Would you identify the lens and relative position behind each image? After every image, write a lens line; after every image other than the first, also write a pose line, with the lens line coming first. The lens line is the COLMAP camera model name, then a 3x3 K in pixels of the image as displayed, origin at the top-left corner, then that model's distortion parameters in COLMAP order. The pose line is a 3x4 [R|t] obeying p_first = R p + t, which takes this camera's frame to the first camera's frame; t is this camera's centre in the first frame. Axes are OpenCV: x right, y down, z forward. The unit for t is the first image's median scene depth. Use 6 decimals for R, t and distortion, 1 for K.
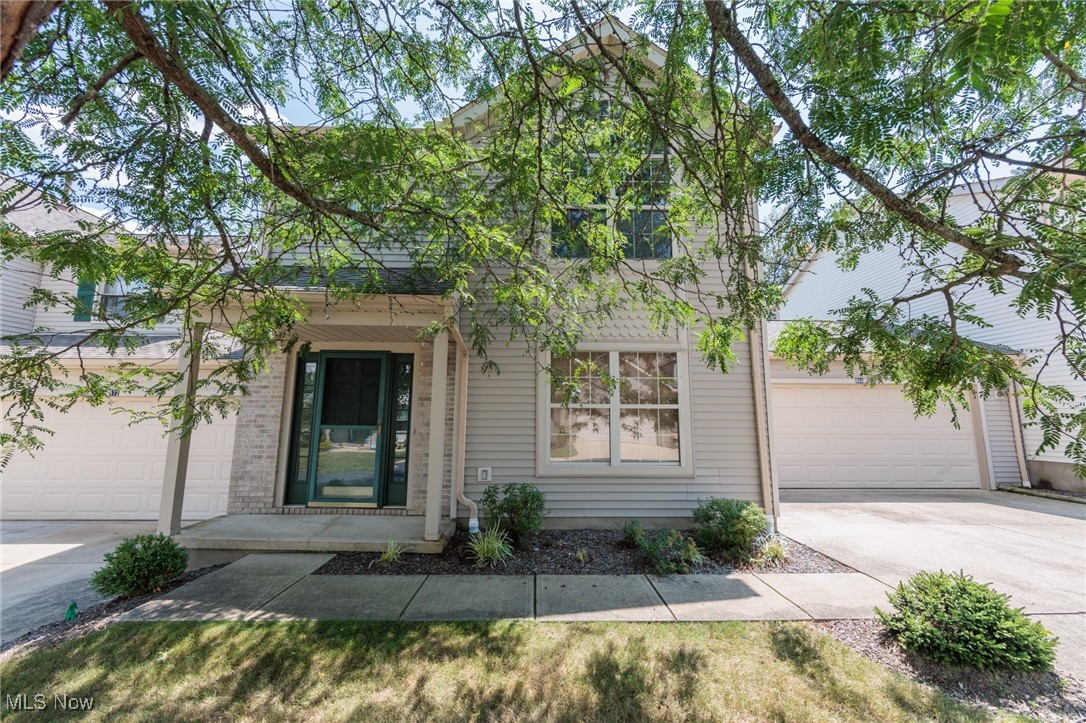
lens RADIAL K [[425.0, 0, 543.8], [0, 425.0, 357.7], [0, 0, 1]] dist [-0.007607, -0.000274]
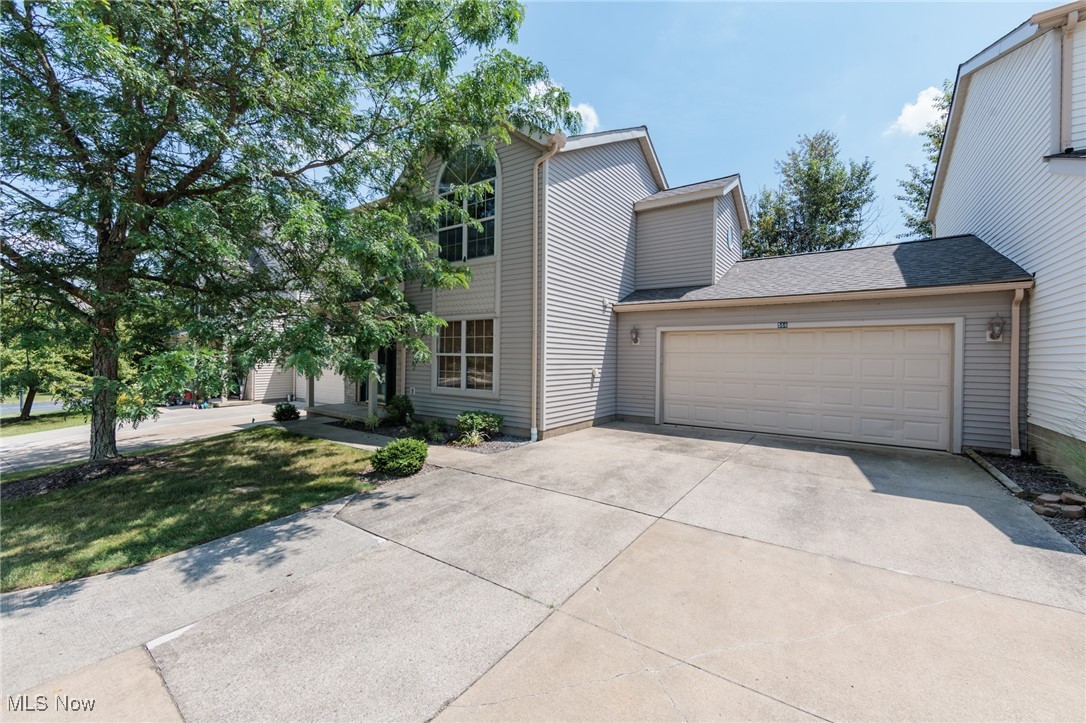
lens RADIAL K [[425.0, 0, 543.6], [0, 425.0, 358.7], [0, 0, 1]] dist [-0.007607, -0.000274]
pose [[0.812876, 0.005440, -0.582412, 1.337272], [0.079274, 0.989617, 0.119887, -0.041134], [0.577017, -0.143623, 0.804005, -0.129823]]
